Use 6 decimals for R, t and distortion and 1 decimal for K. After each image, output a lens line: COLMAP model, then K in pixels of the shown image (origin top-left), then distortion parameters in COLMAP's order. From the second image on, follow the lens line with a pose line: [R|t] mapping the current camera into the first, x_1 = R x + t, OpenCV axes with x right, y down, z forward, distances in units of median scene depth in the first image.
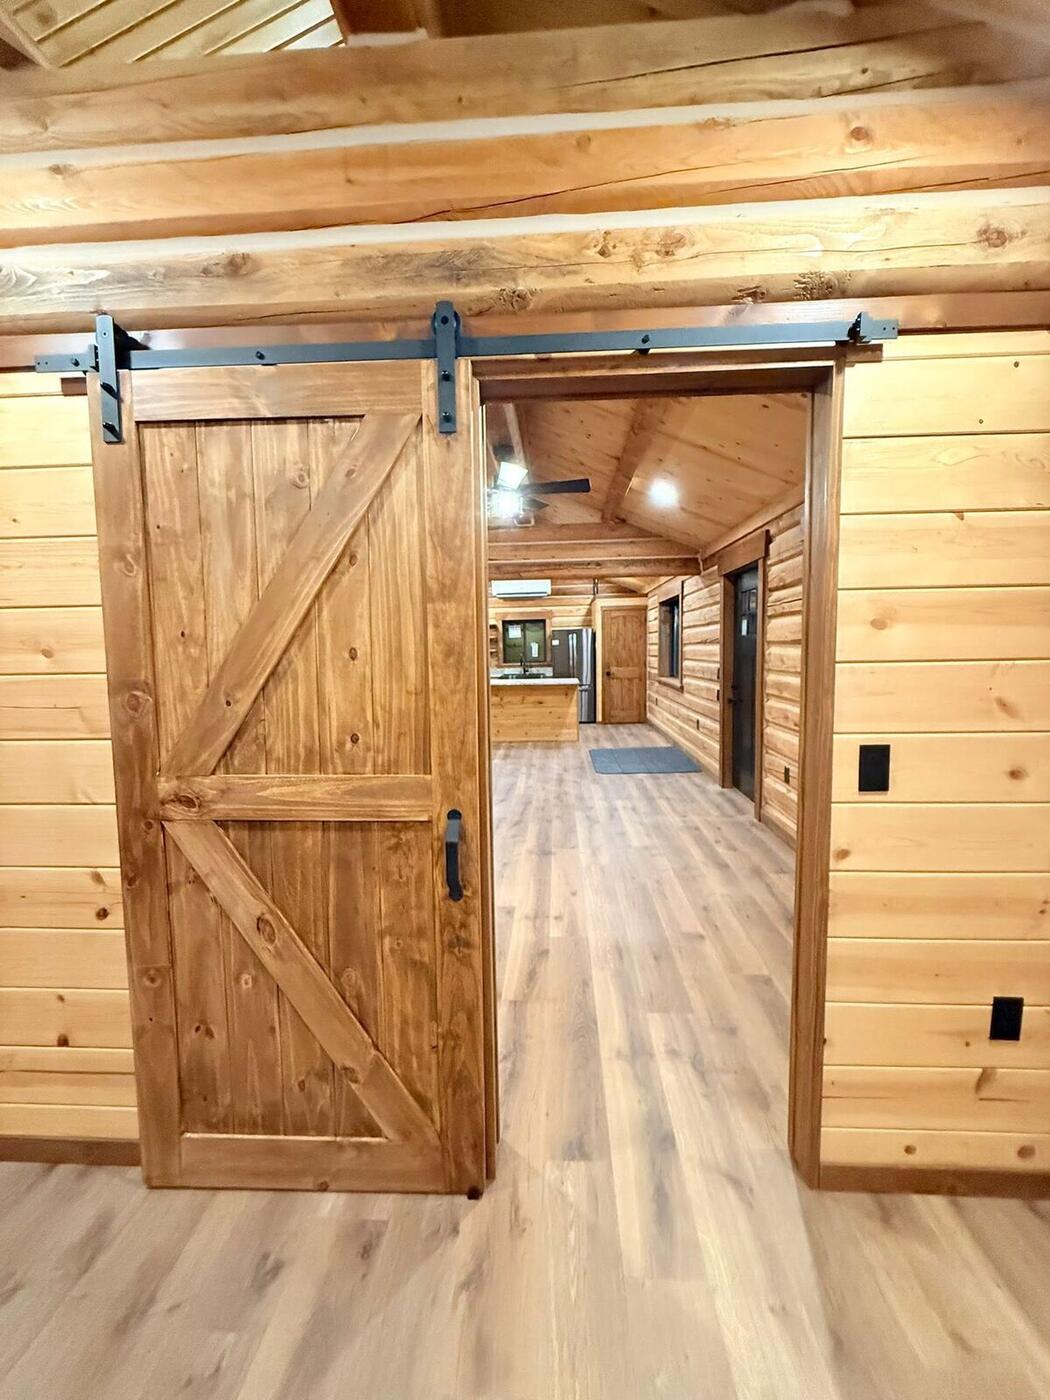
lens RADIAL K [[578.7, 0, 525.0], [0, 578.7, 700.0], [0, 0, 1]] dist [-0.000056, -0.000003]
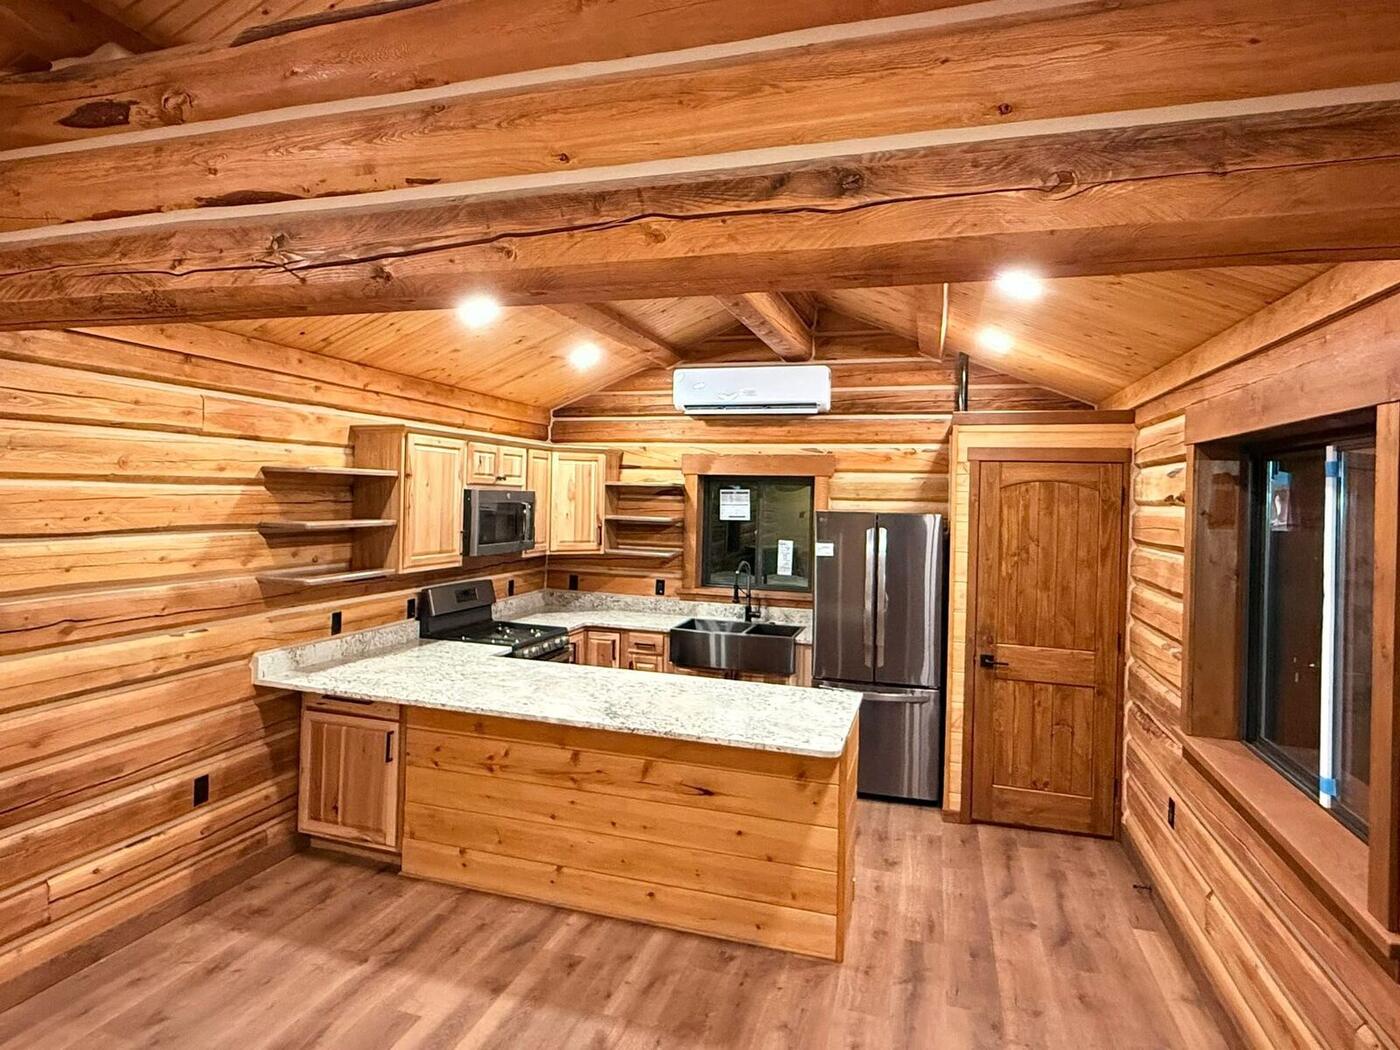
lens RADIAL K [[859.7, 0, 642.0], [0, 859.7, 485.4], [0, 0, 1]] dist [0.000288, 0.000103]
pose [[0.960775, 0.043347, -0.273921, 0.086755], [-0.070032, 0.993620, -0.088398, -0.085452], [0.268342, 0.104113, 0.957681, 0.491089]]
